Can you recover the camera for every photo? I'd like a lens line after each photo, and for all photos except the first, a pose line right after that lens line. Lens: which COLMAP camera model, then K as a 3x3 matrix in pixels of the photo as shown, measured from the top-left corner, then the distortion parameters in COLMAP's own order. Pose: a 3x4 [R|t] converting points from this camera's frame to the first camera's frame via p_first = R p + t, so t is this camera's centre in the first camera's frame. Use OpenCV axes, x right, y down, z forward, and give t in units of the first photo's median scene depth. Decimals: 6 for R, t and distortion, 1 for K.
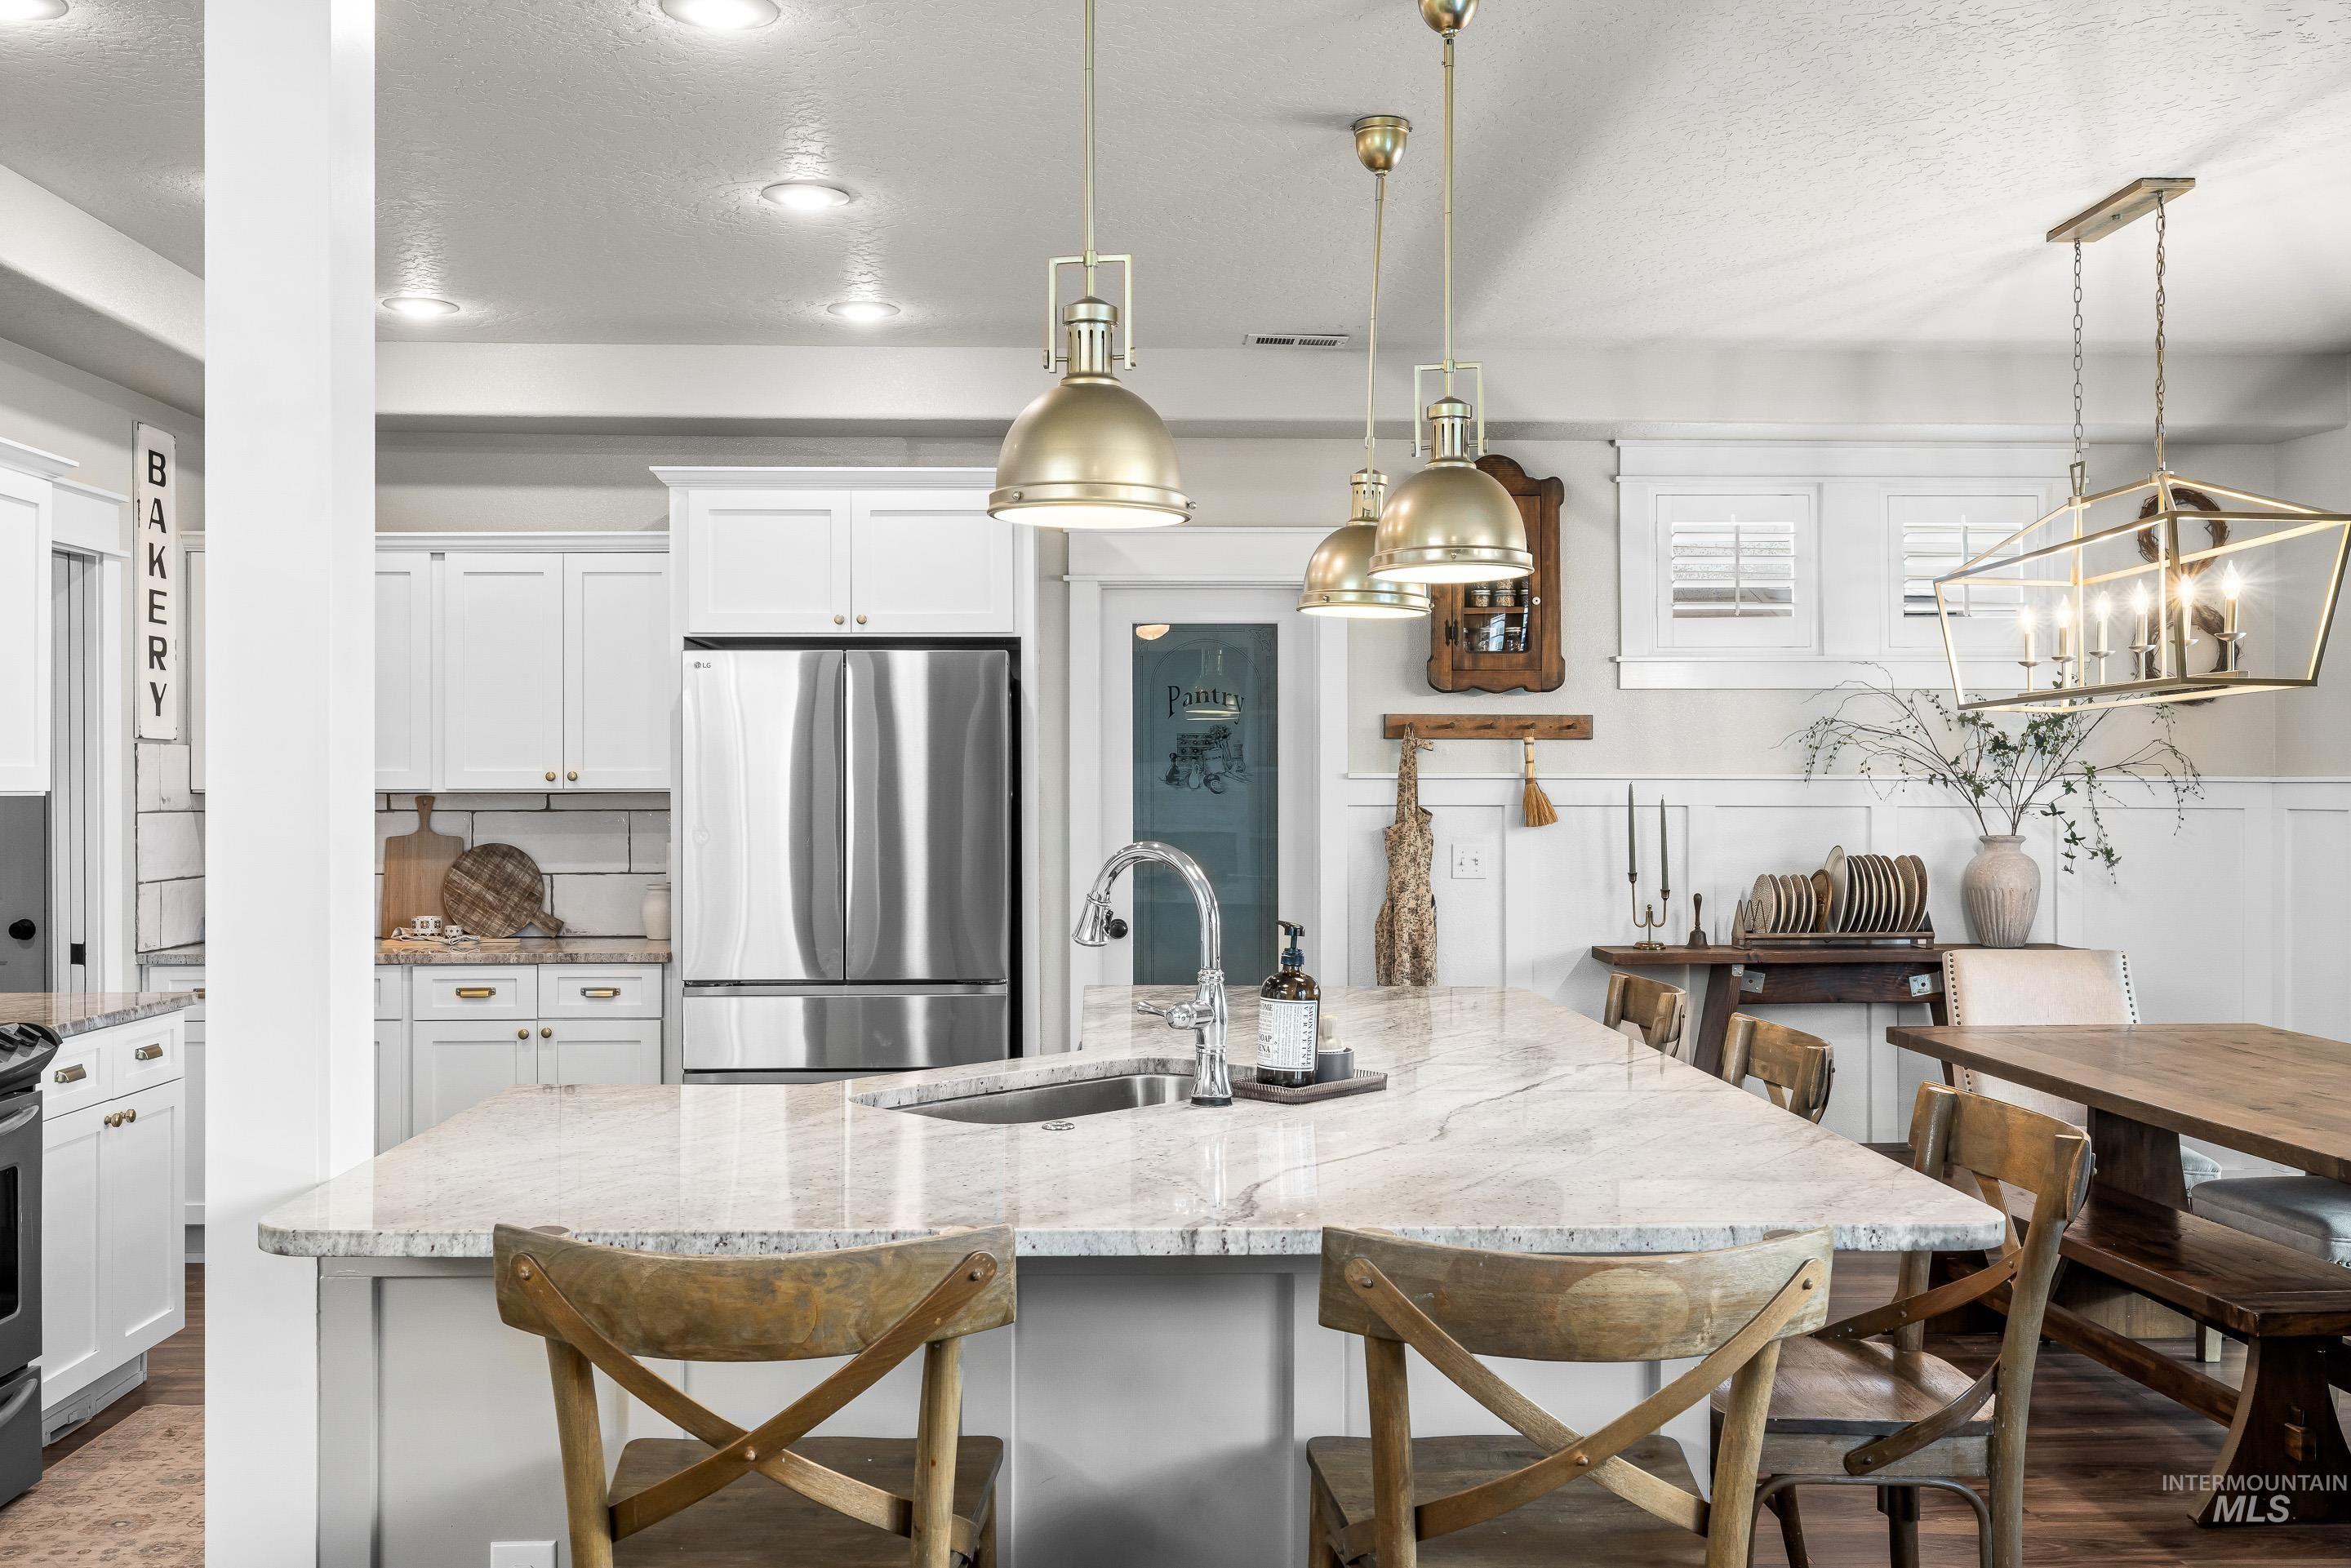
lens RADIAL K [[2152.6, 0, 1175.5], [0, 2152.6, 784.0], [0, 0, 1]] dist [0.011712, 0.007699]
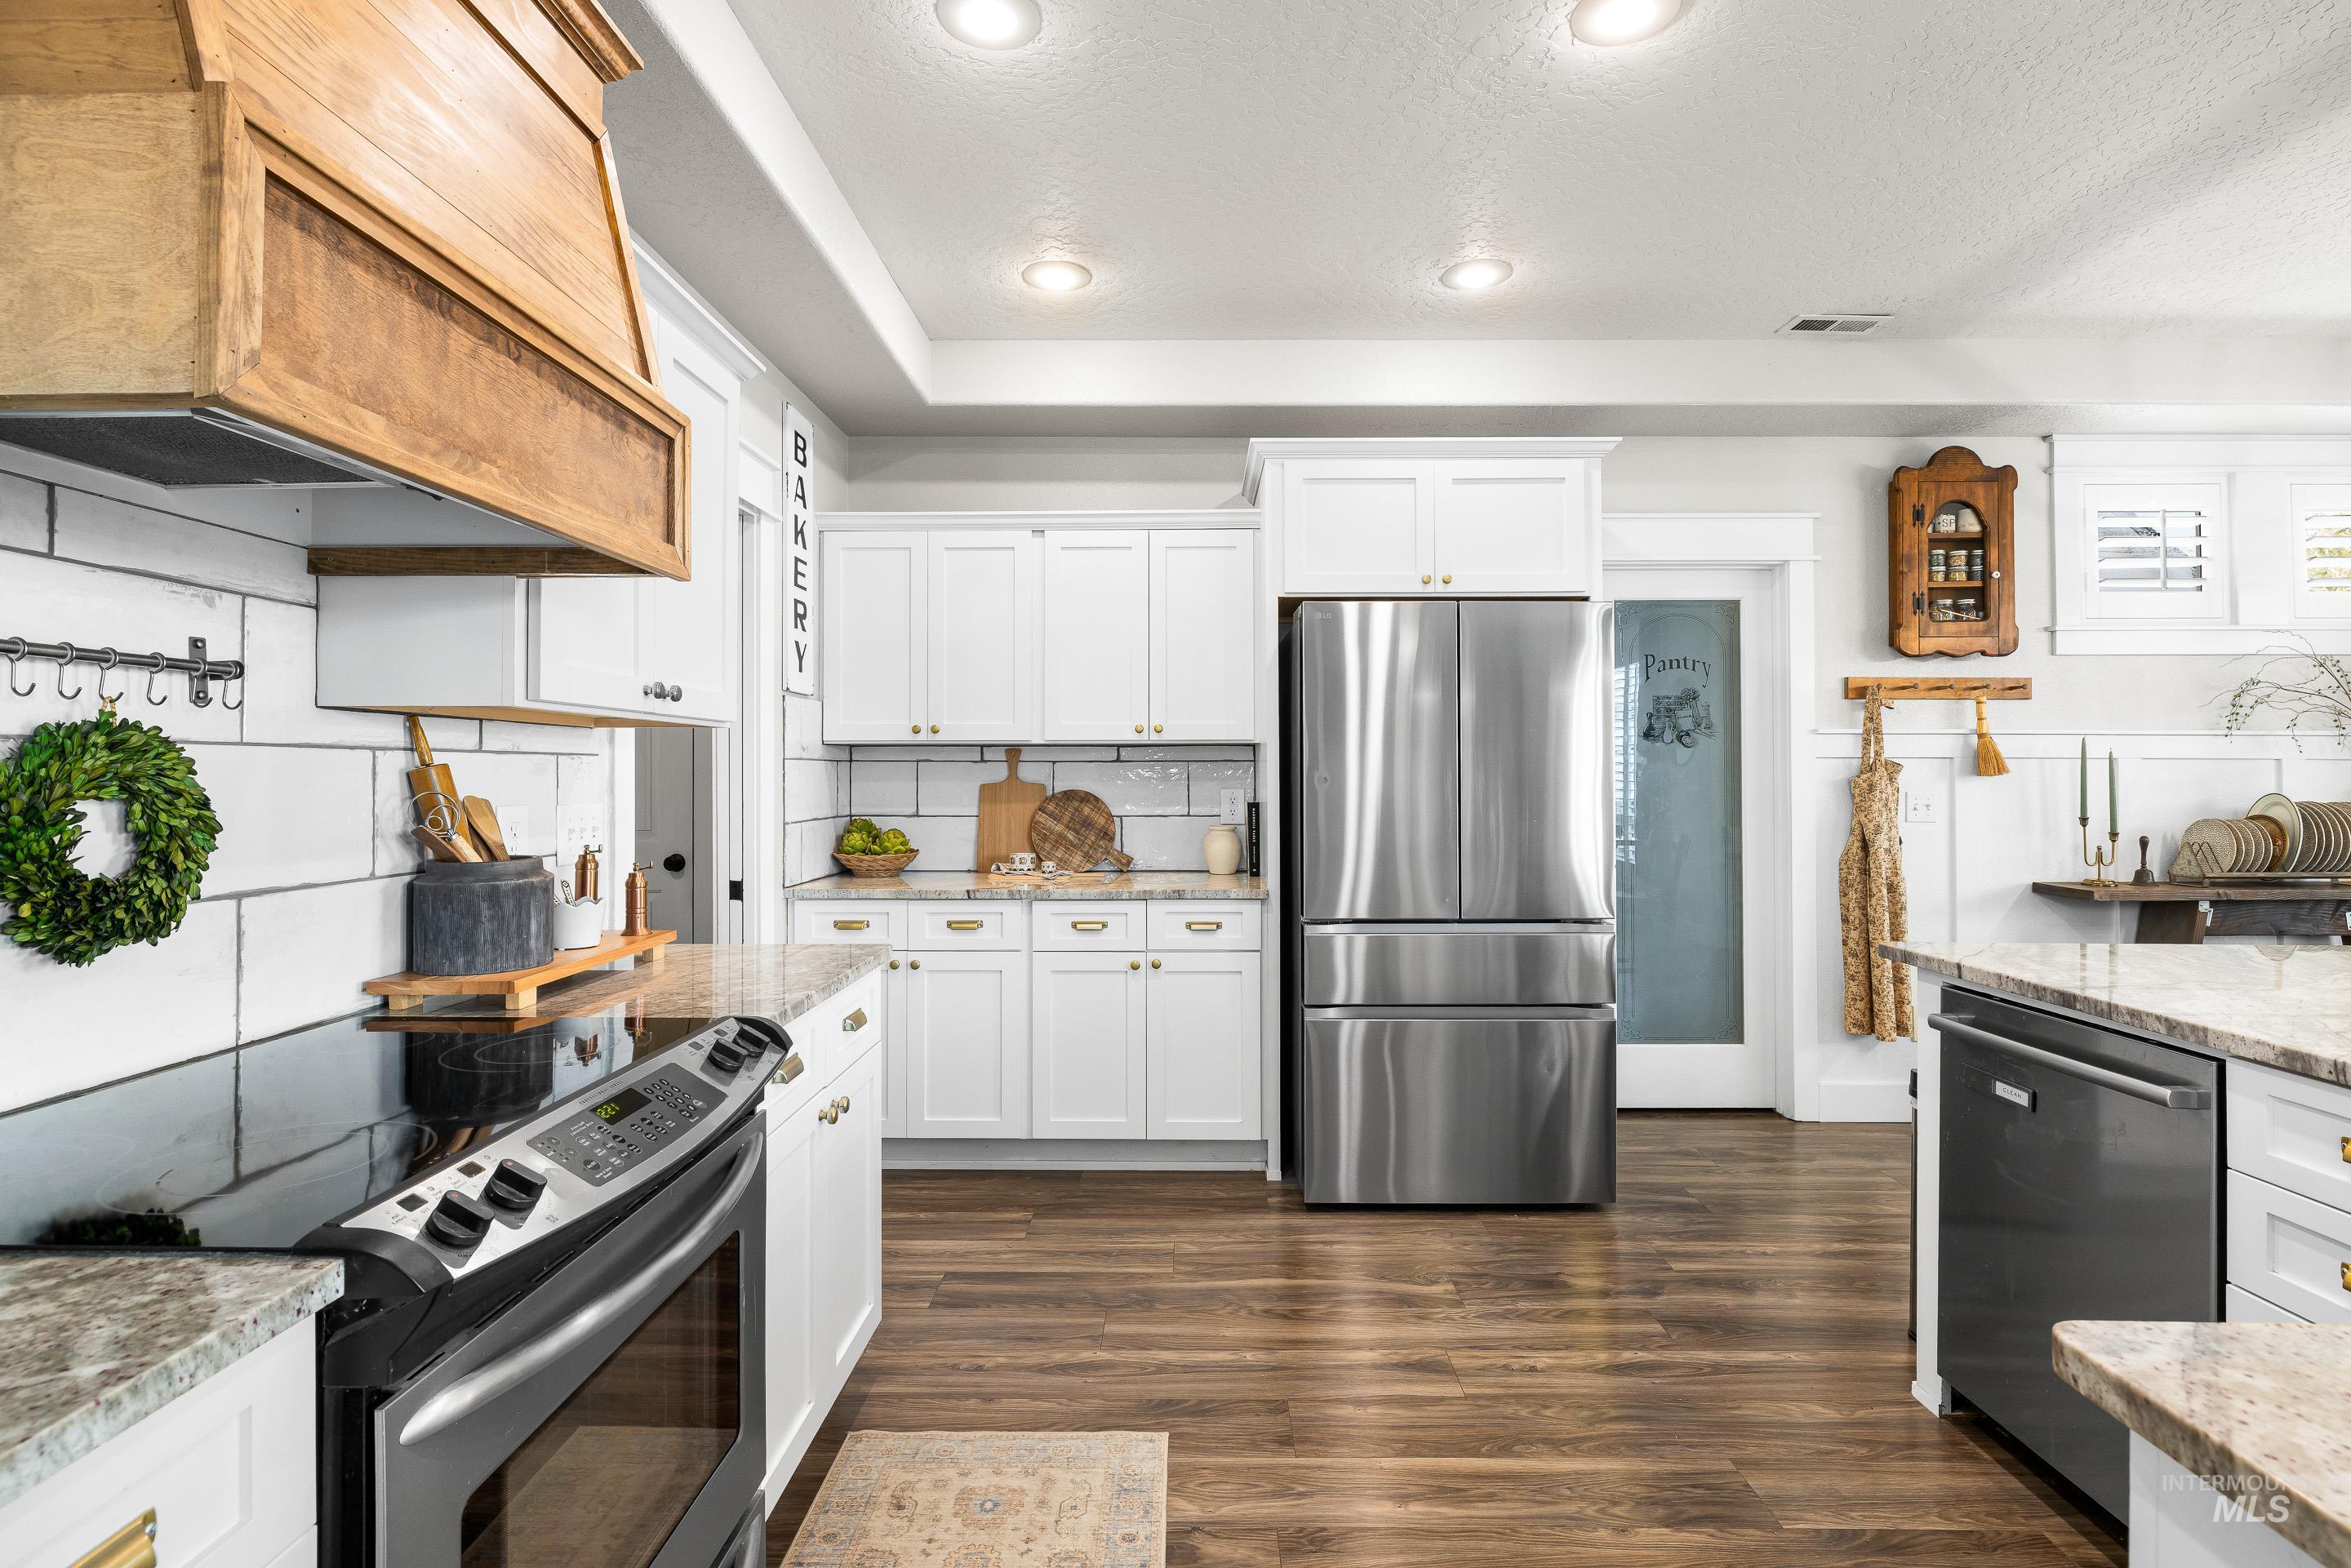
lens RADIAL K [[1121.6, 0, 1173.3], [0, 1121.6, 761.7], [0, 0, 1]] dist [-0.002626, -0.000466]
pose [[0.999232, 0.000308, -0.039181, -0.238821], [-0.000629, 0.999966, -0.008183, 0.017486], [0.039177, 0.008201, 0.999199, 0.402074]]
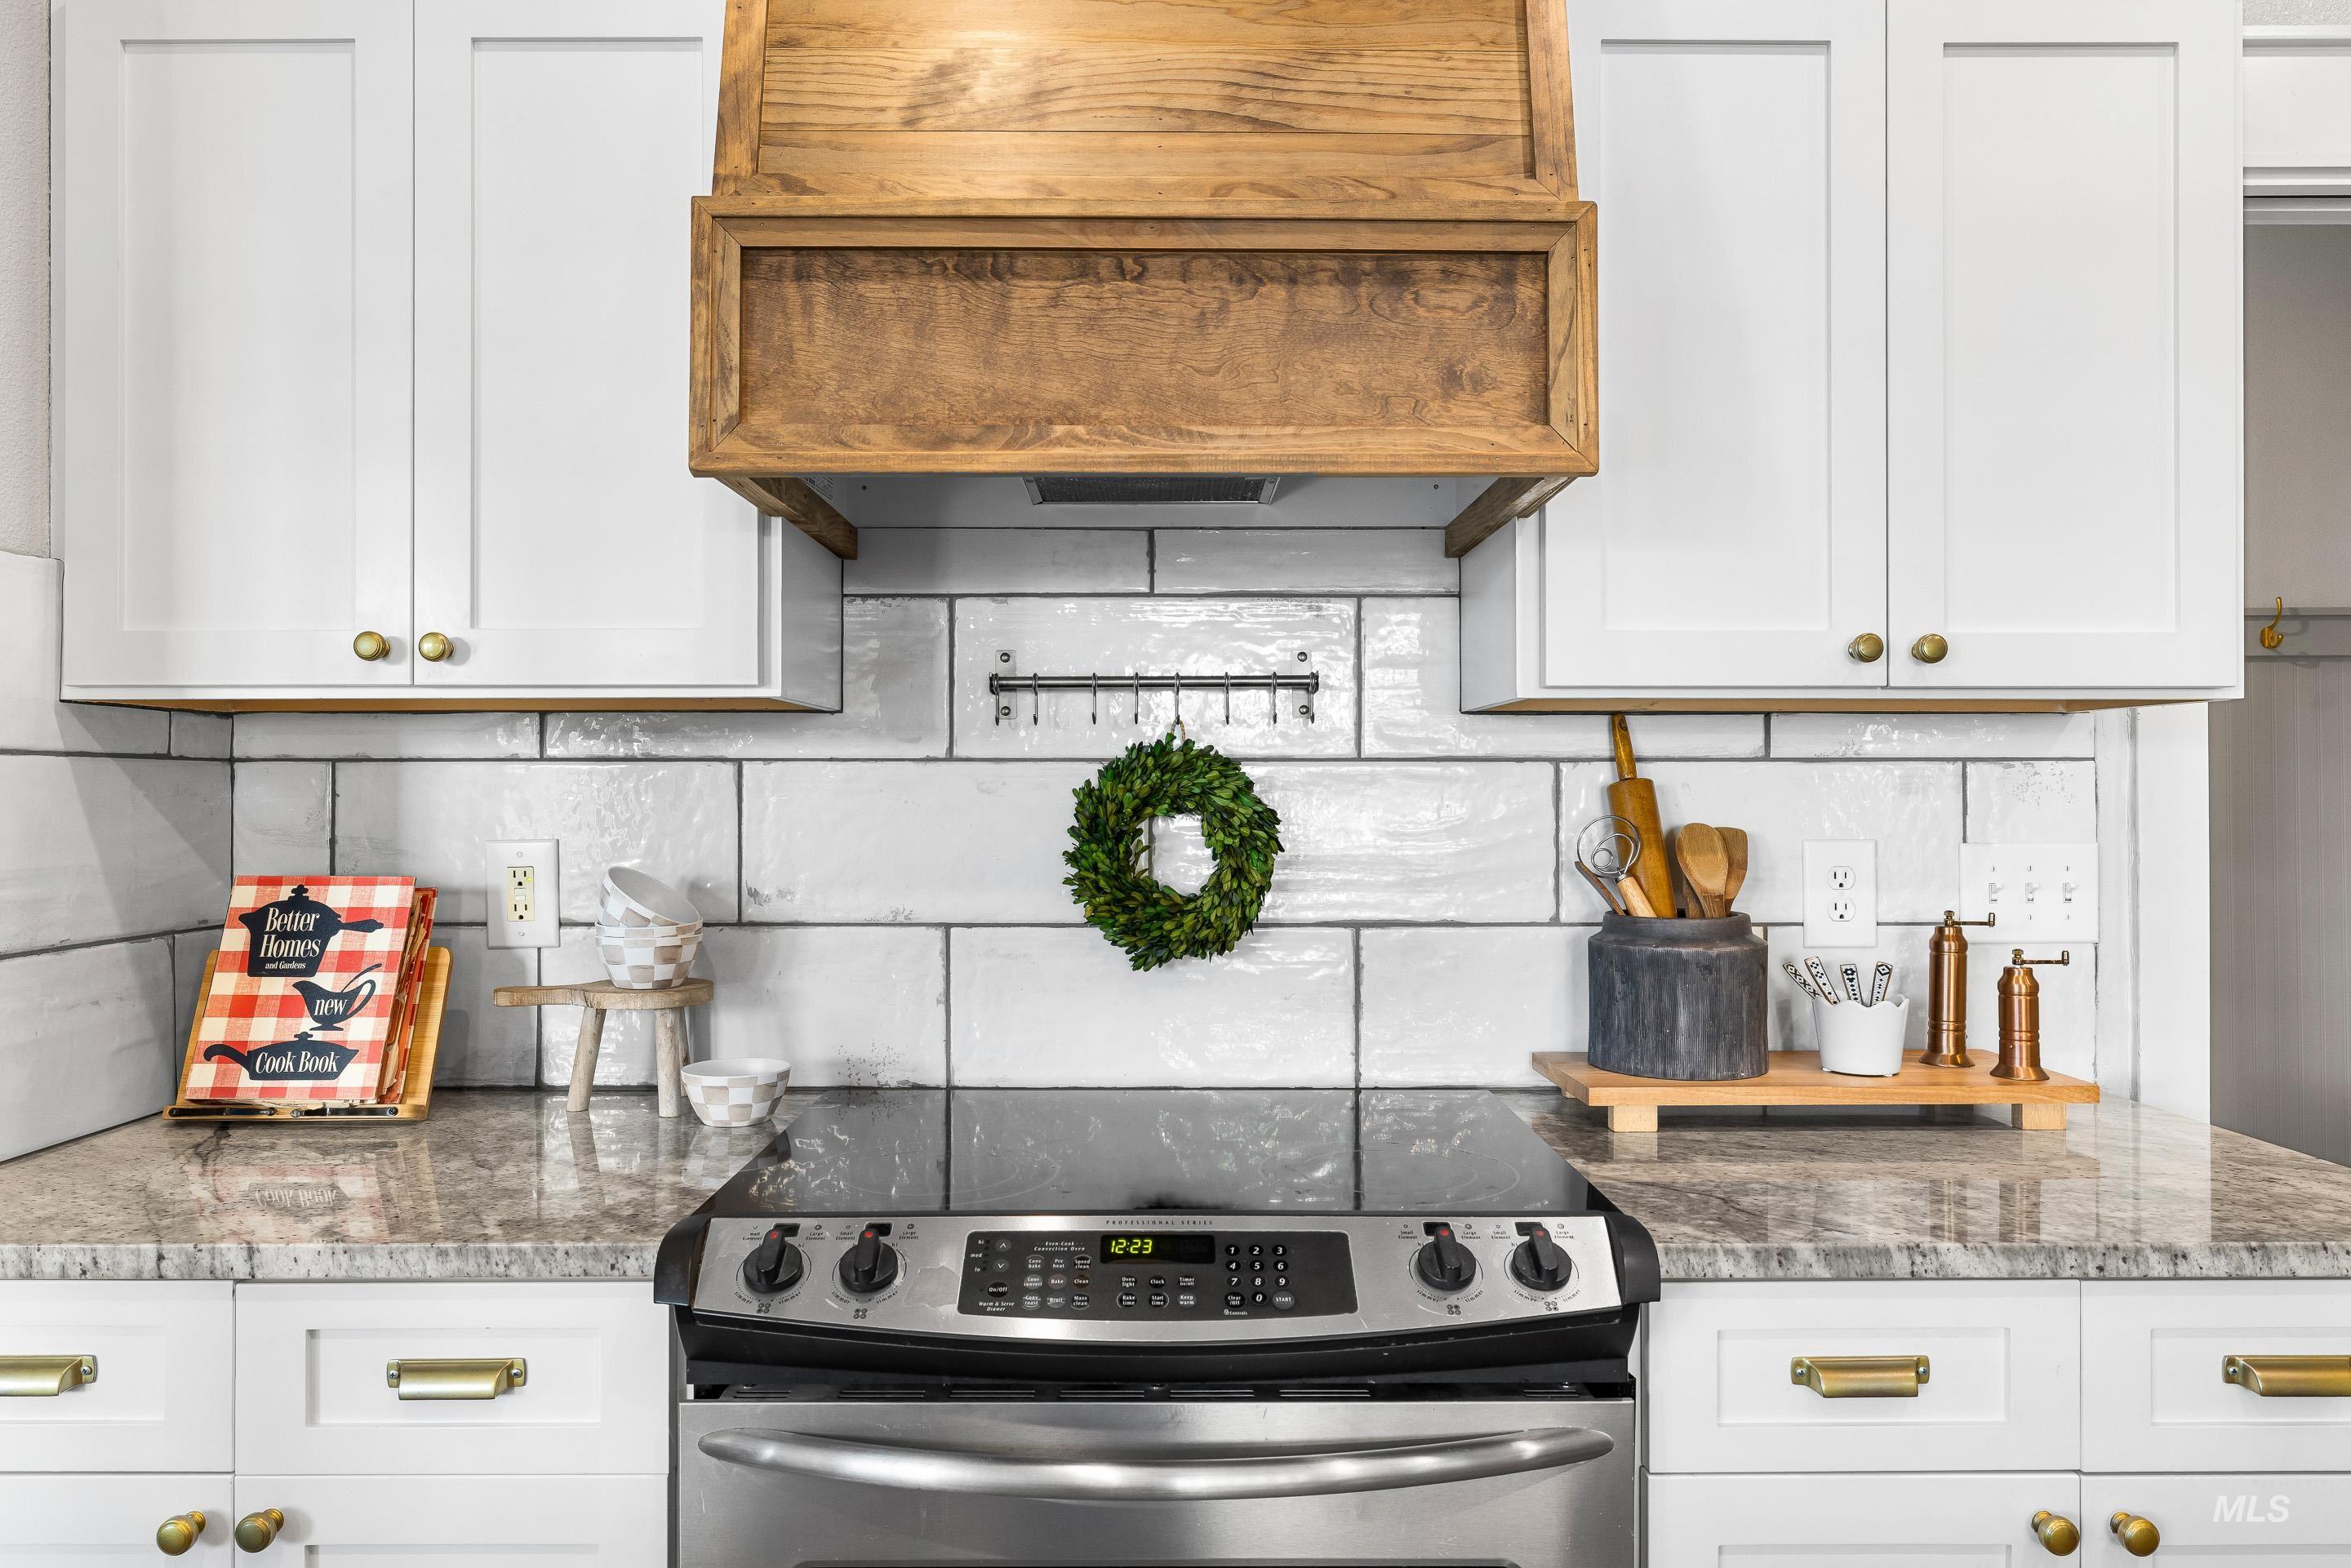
lens RADIAL K [[1533.1, 0, 1169.9], [0, 1533.1, 785.1], [0, 0, 1]] dist [-0.004547, -0.001958]
pose [[-0.024225, -0.000794, -0.999706, -0.152777], [0.002967, 0.999995, -0.000866, 0.017000], [0.999702, -0.002987, -0.024222, 0.589344]]
